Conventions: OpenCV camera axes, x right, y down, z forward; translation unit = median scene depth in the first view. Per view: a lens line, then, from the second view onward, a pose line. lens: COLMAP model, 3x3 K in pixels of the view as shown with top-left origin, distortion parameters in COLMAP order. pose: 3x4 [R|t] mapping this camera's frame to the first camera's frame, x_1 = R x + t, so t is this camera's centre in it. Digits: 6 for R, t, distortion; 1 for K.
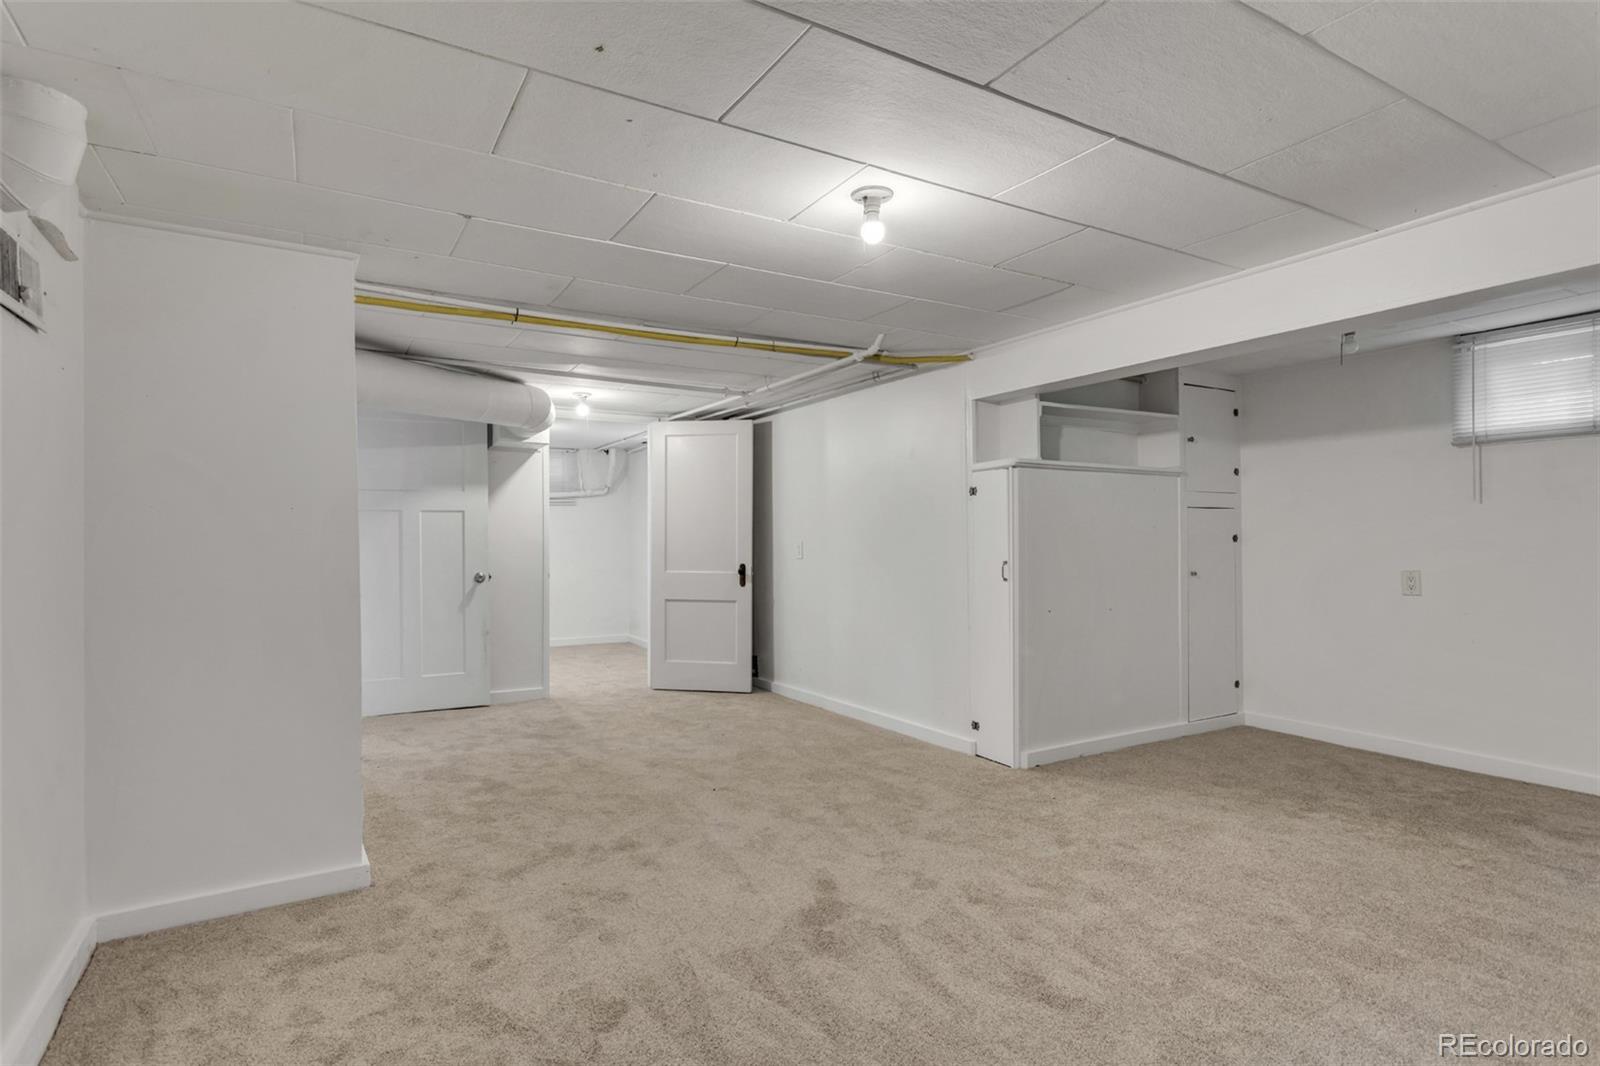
lens RADIAL K [[796.1, 0, 800.0], [0, 796.1, 533.0], [0, 0, 1]] dist [-0.002462, 0.000178]
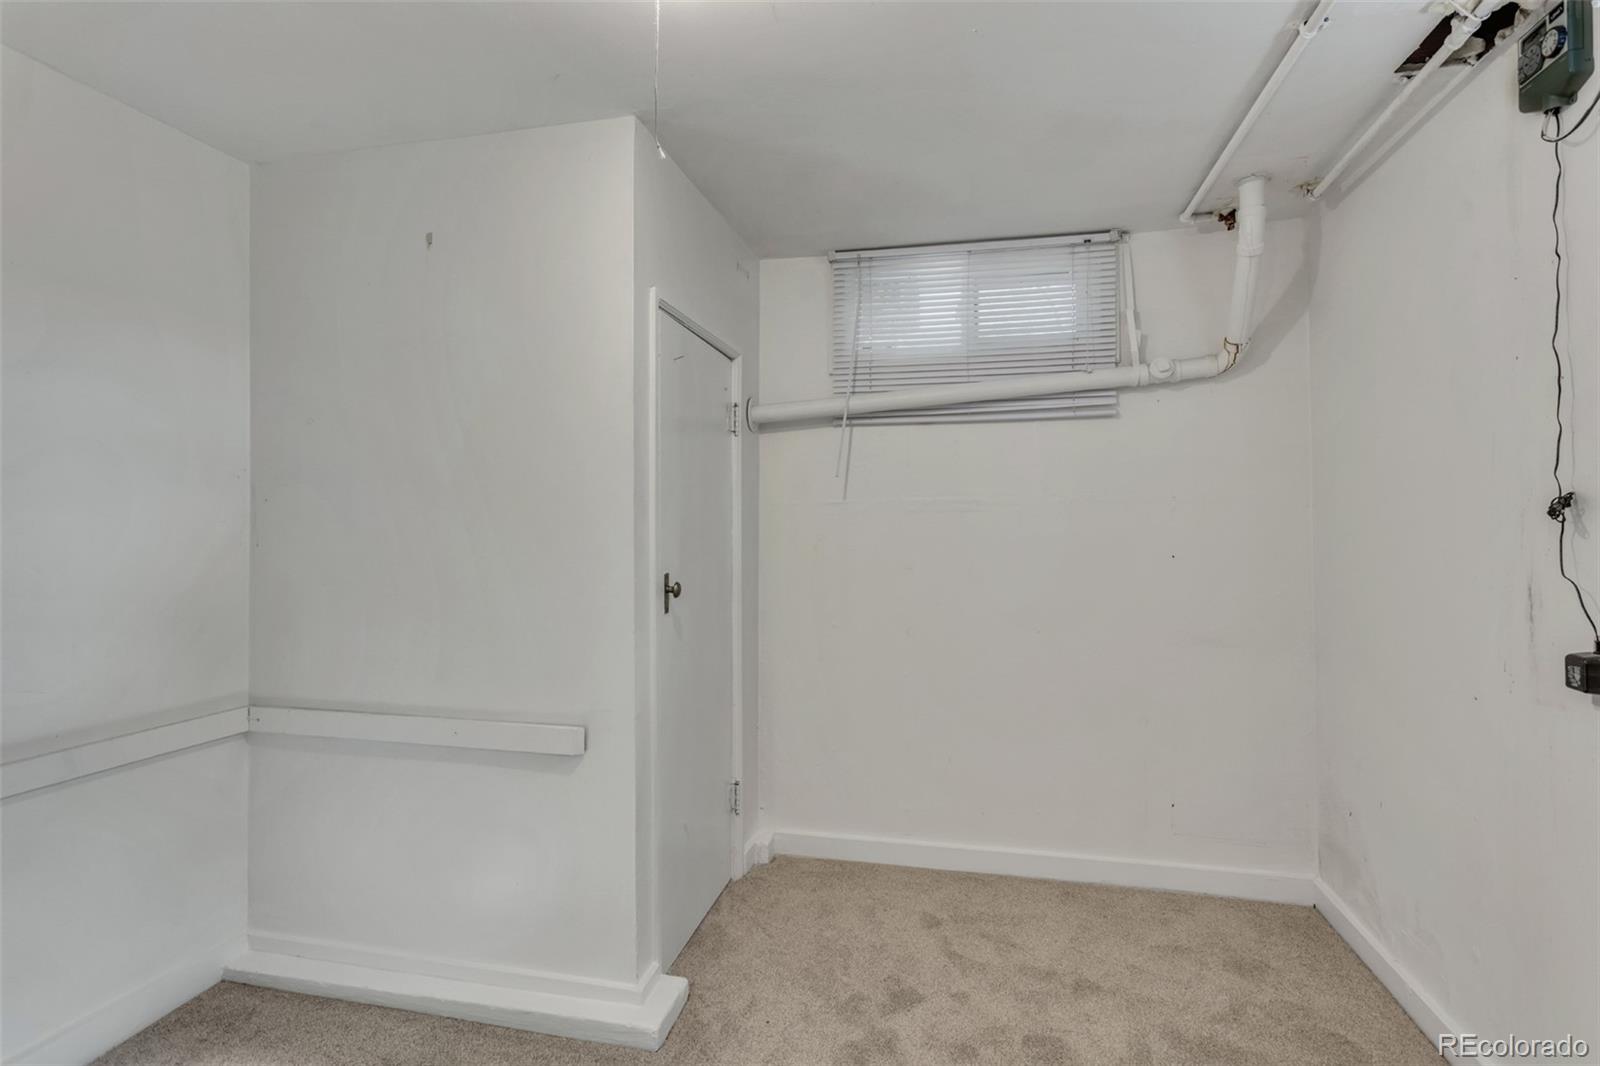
lens RADIAL K [[796.1, 0, 800.0], [0, 796.1, 533.0], [0, 0, 1]] dist [-0.002462, 0.000178]
pose [[0.723413, 0.006901, -0.690381, -0.156264], [0.001324, 0.999934, 0.011382, 0.007135], [0.690415, -0.009148, 0.723356, 0.688246]]
